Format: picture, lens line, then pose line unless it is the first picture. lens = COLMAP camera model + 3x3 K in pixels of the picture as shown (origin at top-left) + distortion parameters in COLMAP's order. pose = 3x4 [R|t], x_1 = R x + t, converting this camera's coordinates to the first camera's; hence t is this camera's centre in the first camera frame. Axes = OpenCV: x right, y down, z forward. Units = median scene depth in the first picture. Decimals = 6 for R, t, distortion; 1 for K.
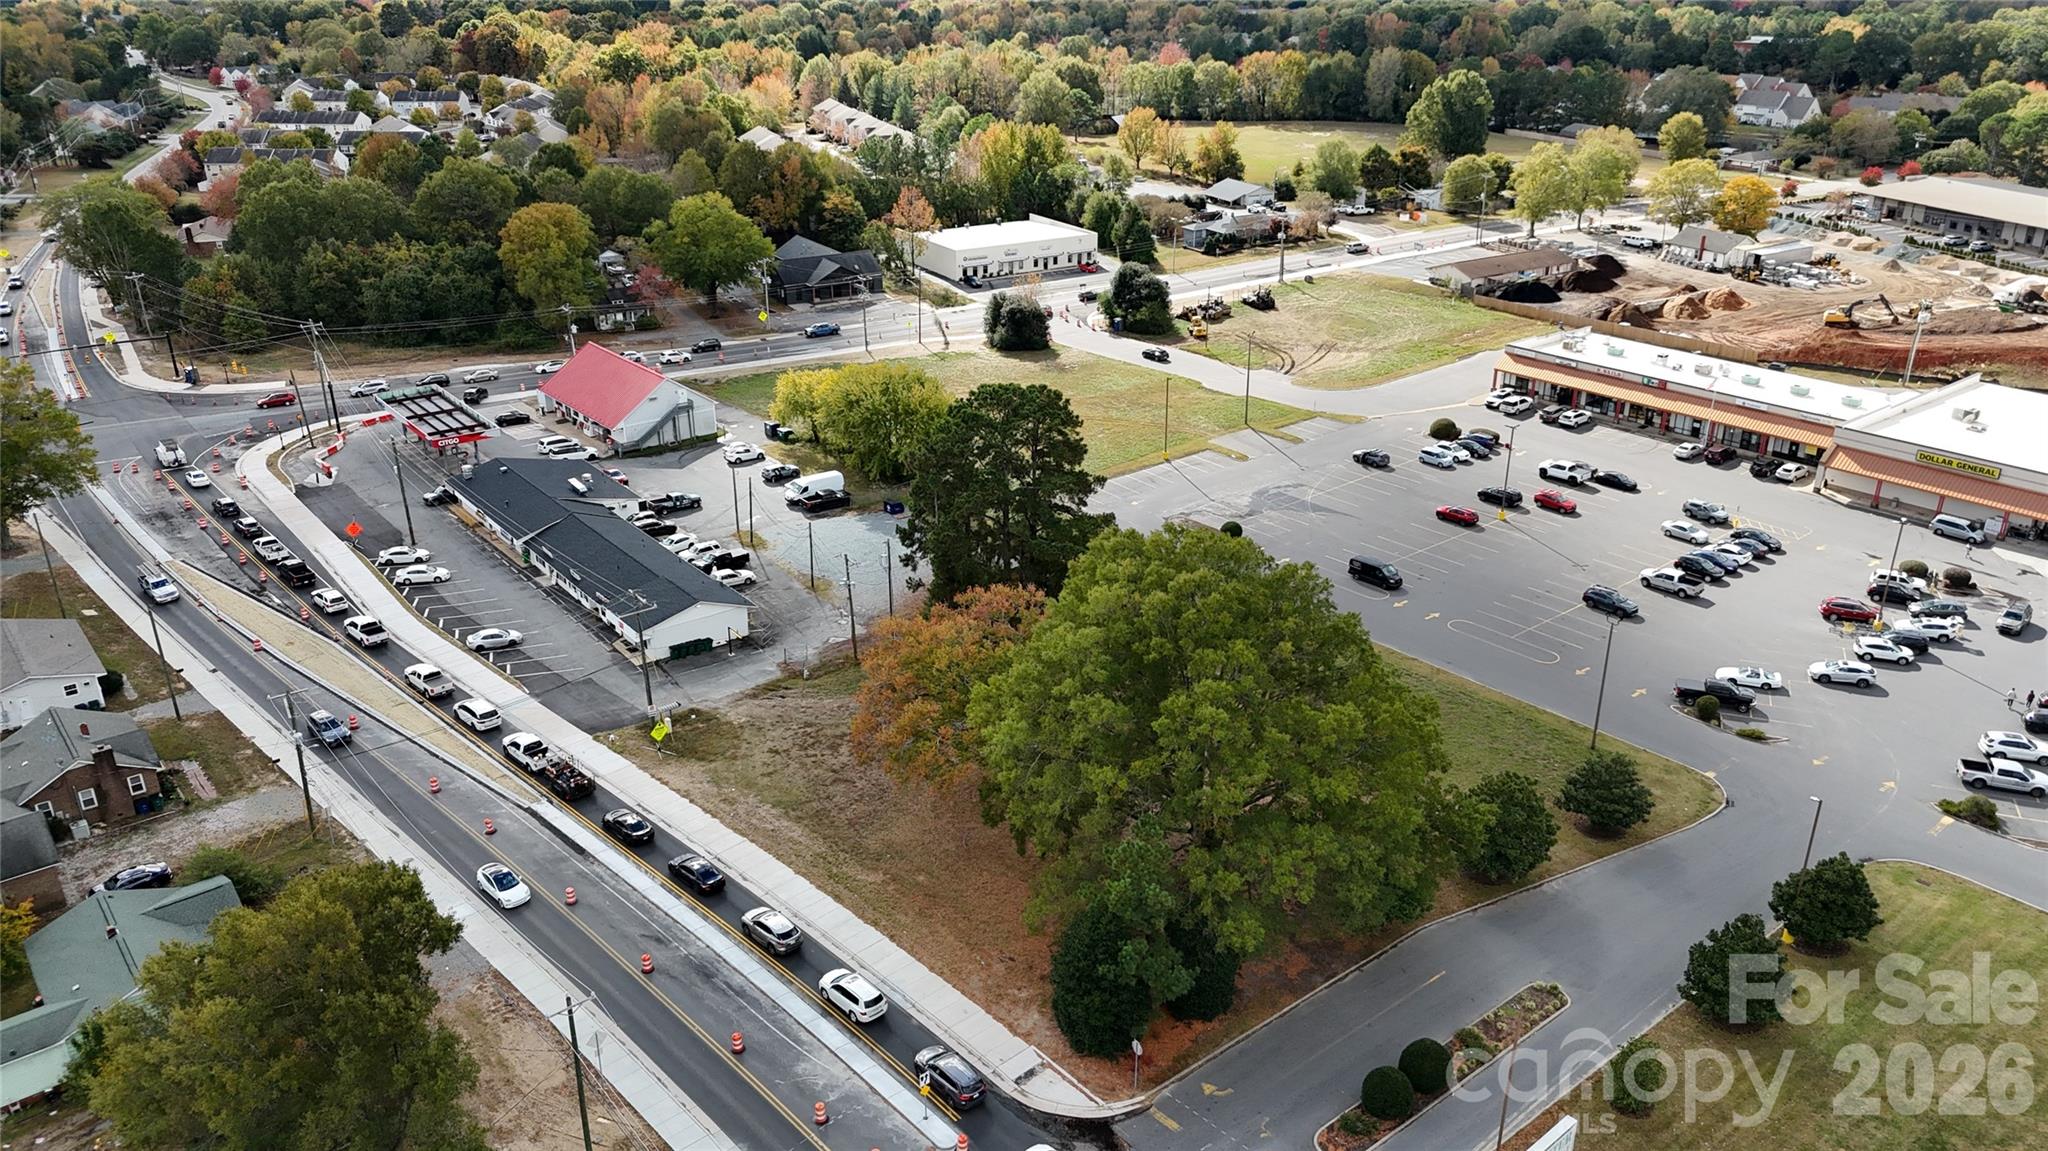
lens RADIAL K [[1494.3, 0, 1033.5], [0, 1494.3, 579.1], [0, 0, 1]] dist [0.063749, -0.057241]
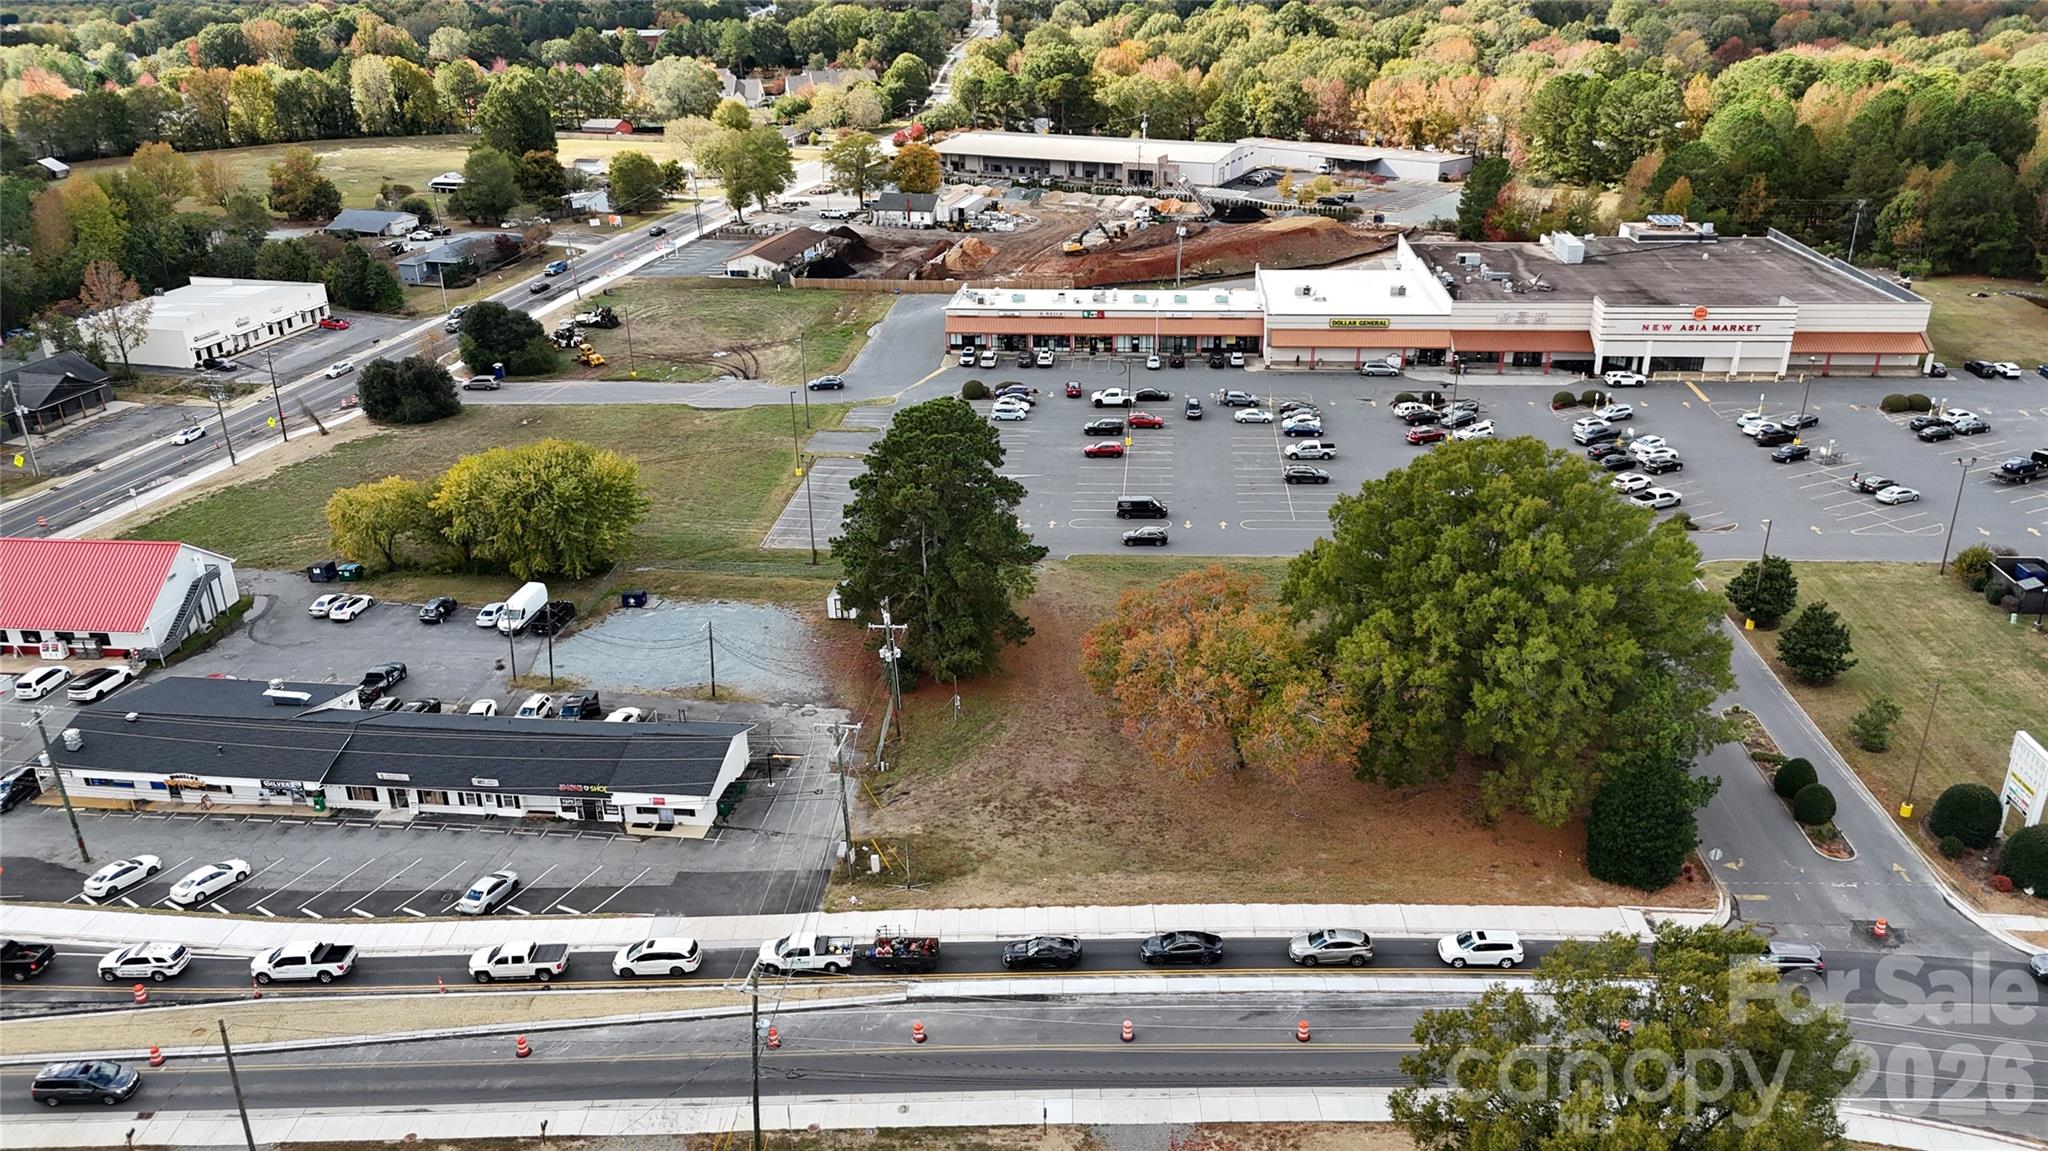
lens RADIAL K [[1494.3, 0, 1033.5], [0, 1494.3, 579.1], [0, 0, 1]] dist [0.063749, -0.057241]
pose [[0.703550, -0.292375, 0.647715, -0.348427], [0.292913, 0.949728, 0.110538, -0.062568], [-0.647471, 0.111955, 0.753822, 0.147376]]
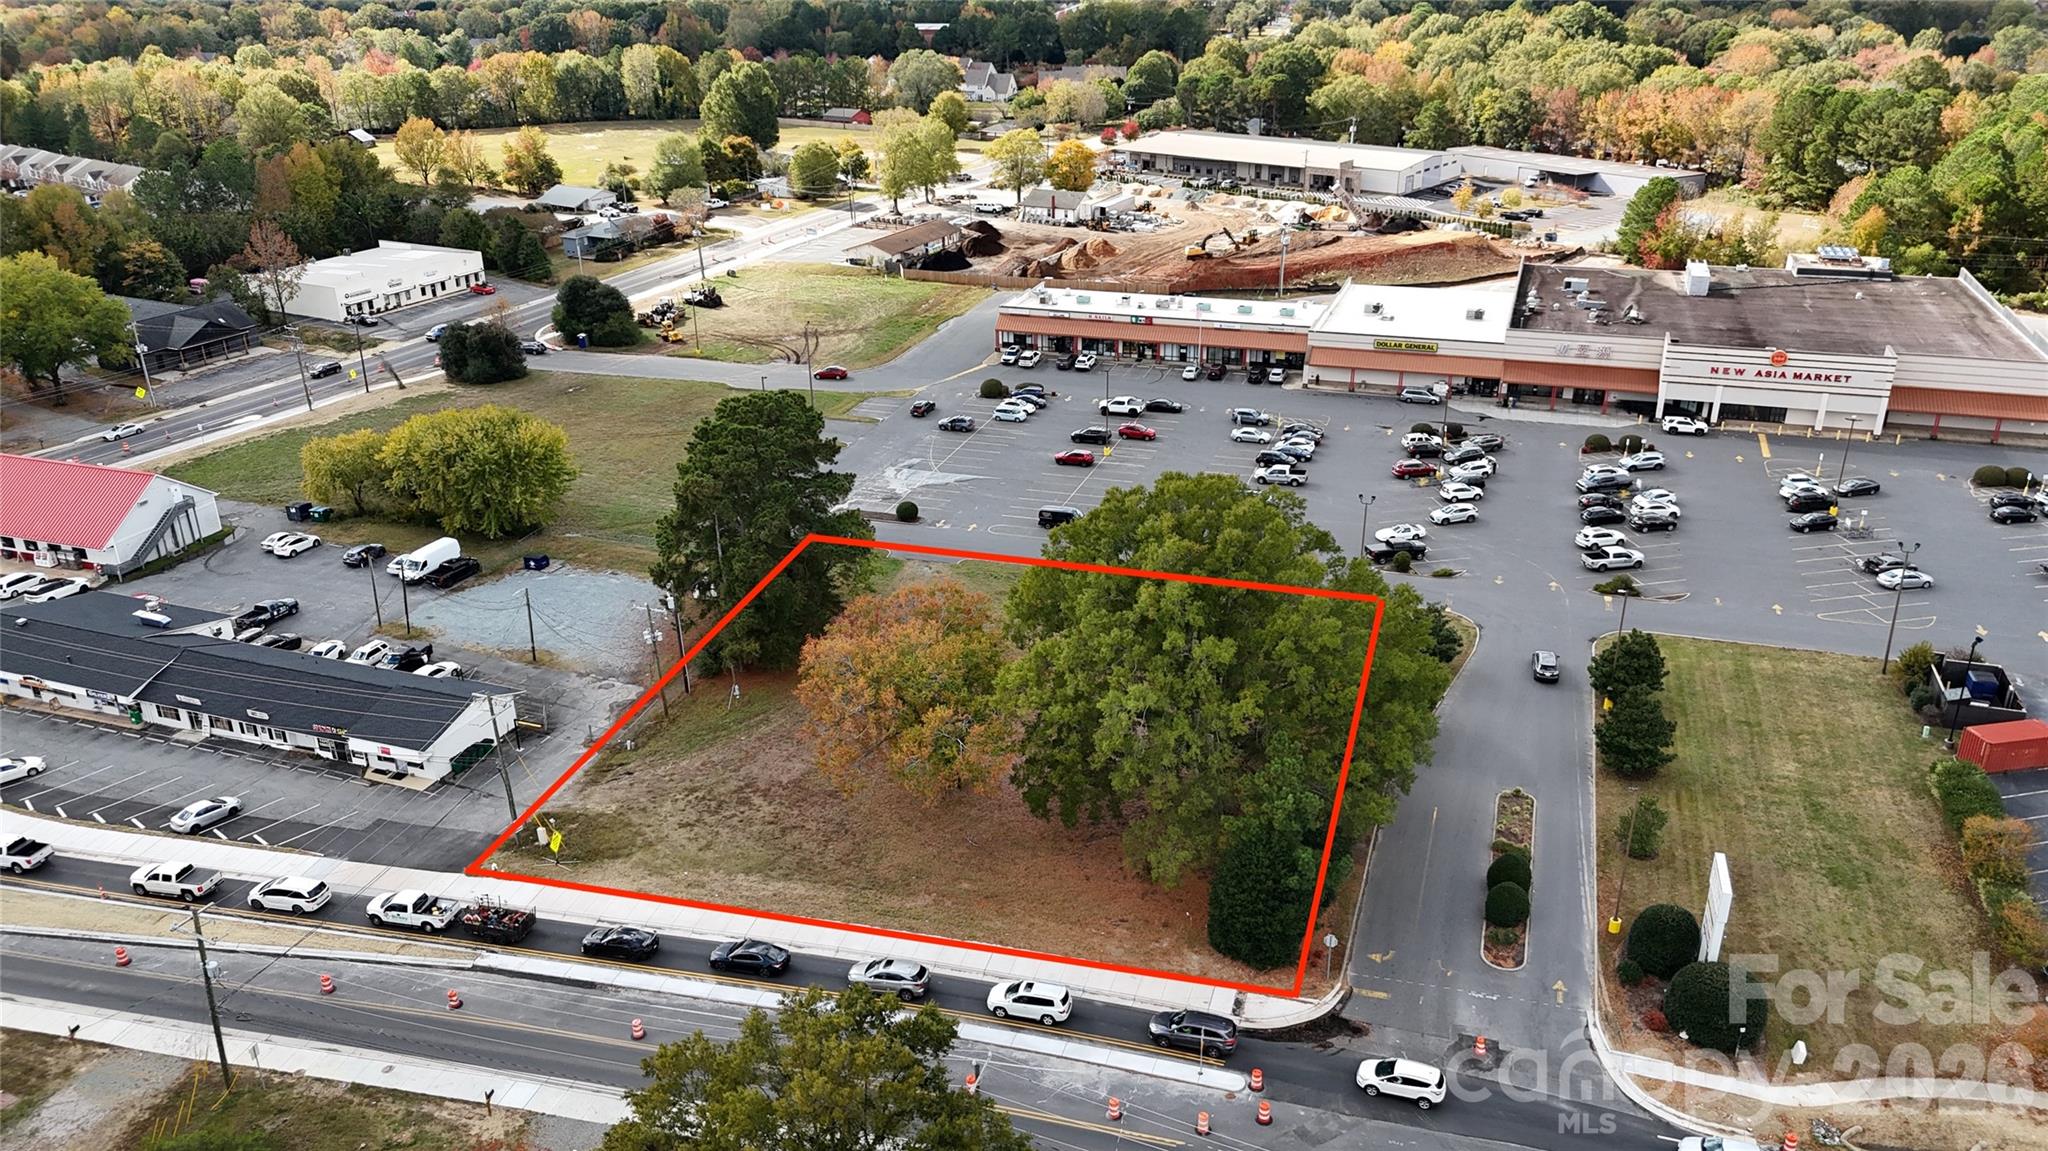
lens RADIAL K [[1494.3, 0, 1033.5], [0, 1494.3, 579.1], [0, 0, 1]] dist [0.063749, -0.057241]
pose [[0.849498, -0.218831, 0.480069, -0.198510], [0.218265, 0.974174, 0.057834, -0.018239], [-0.480327, 0.055652, 0.875322, 0.046986]]
